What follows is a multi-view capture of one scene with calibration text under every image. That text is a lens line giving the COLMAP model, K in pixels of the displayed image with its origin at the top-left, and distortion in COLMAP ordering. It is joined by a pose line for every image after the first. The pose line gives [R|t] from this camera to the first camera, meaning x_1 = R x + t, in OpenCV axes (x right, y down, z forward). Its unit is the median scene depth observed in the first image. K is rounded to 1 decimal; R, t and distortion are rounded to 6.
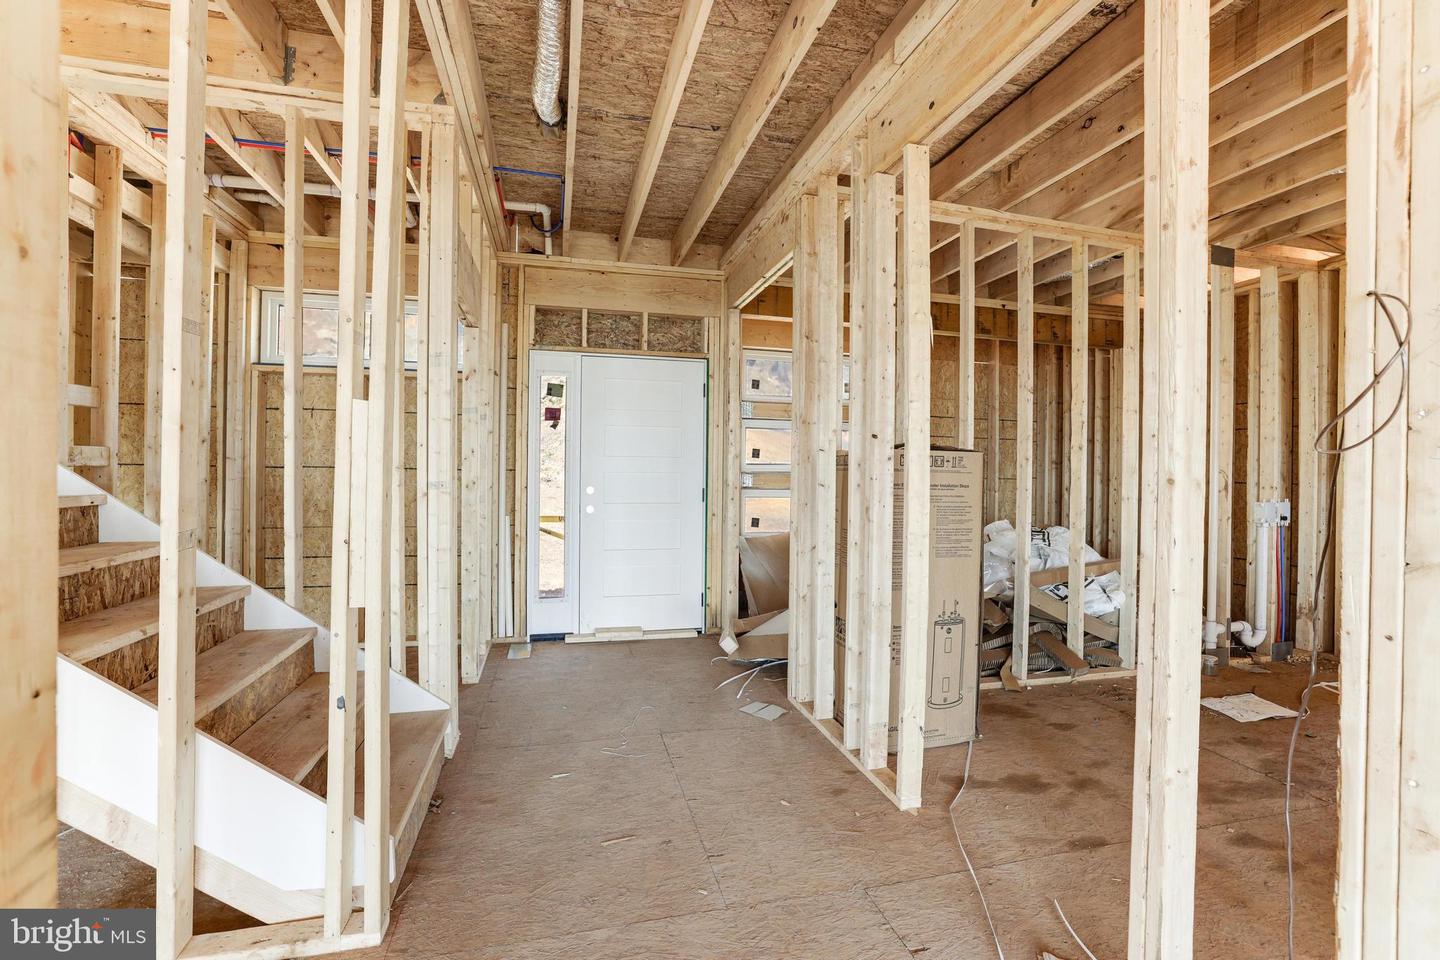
lens RADIAL K [[623.1, 0, 724.7], [0, 623.1, 477.6], [0, 0, 1]] dist [-0.040803, 0.013461]
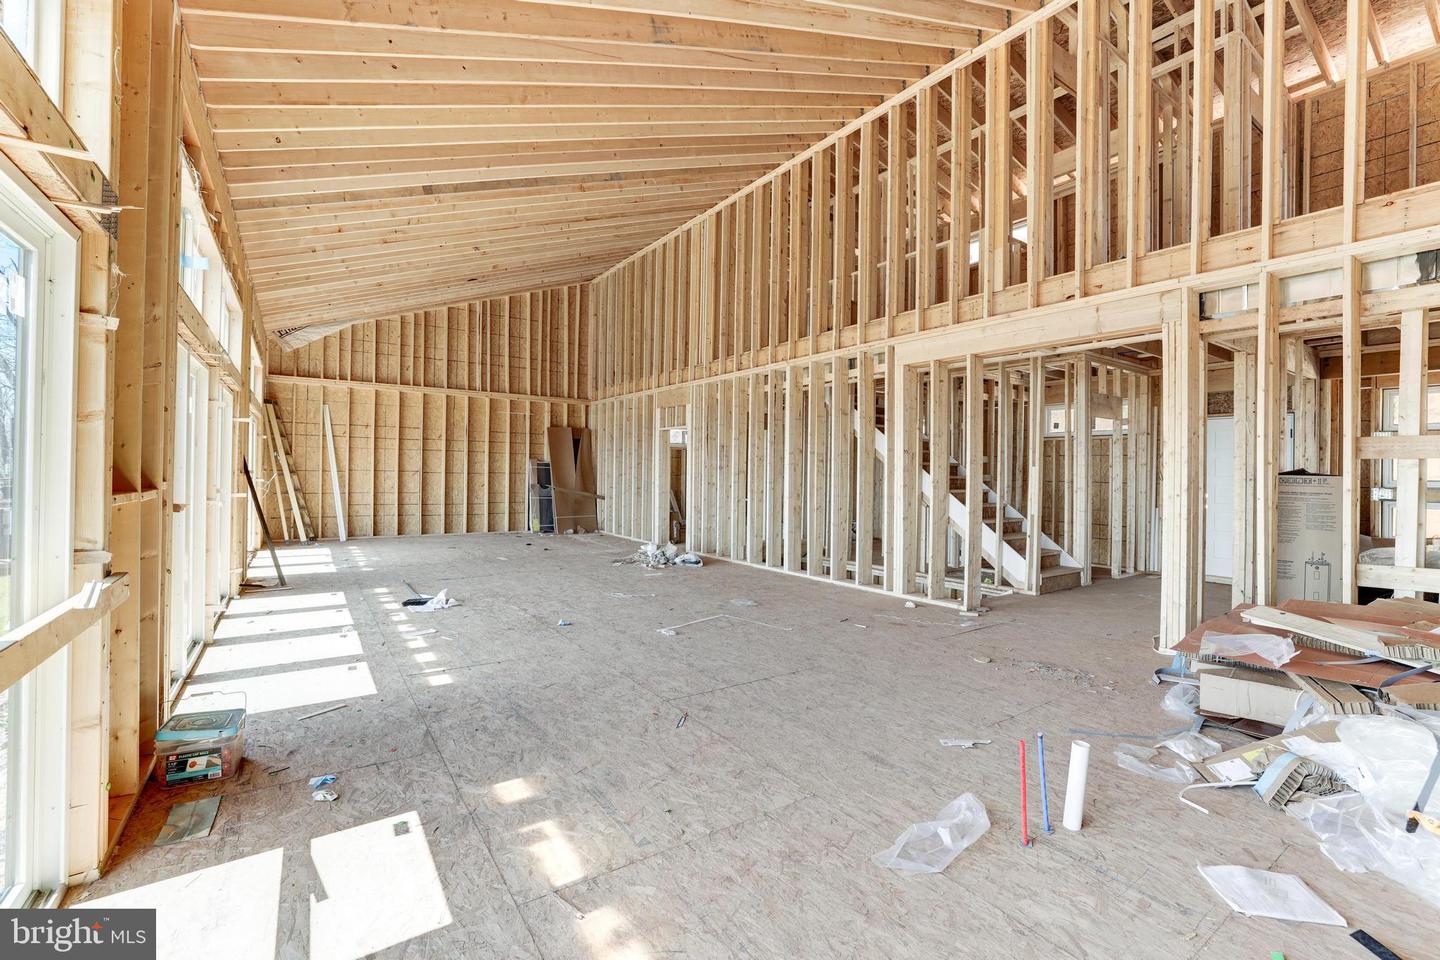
lens RADIAL K [[623.1, 0, 715.3], [0, 623.1, 481.0], [0, 0, 1]] dist [-0.040803, 0.013461]
pose [[0.336402, -0.004765, -0.941707, 2.746257], [-0.007449, 0.999942, -0.007720, 0.003683], [0.941689, 0.009612, 0.336347, -2.584063]]
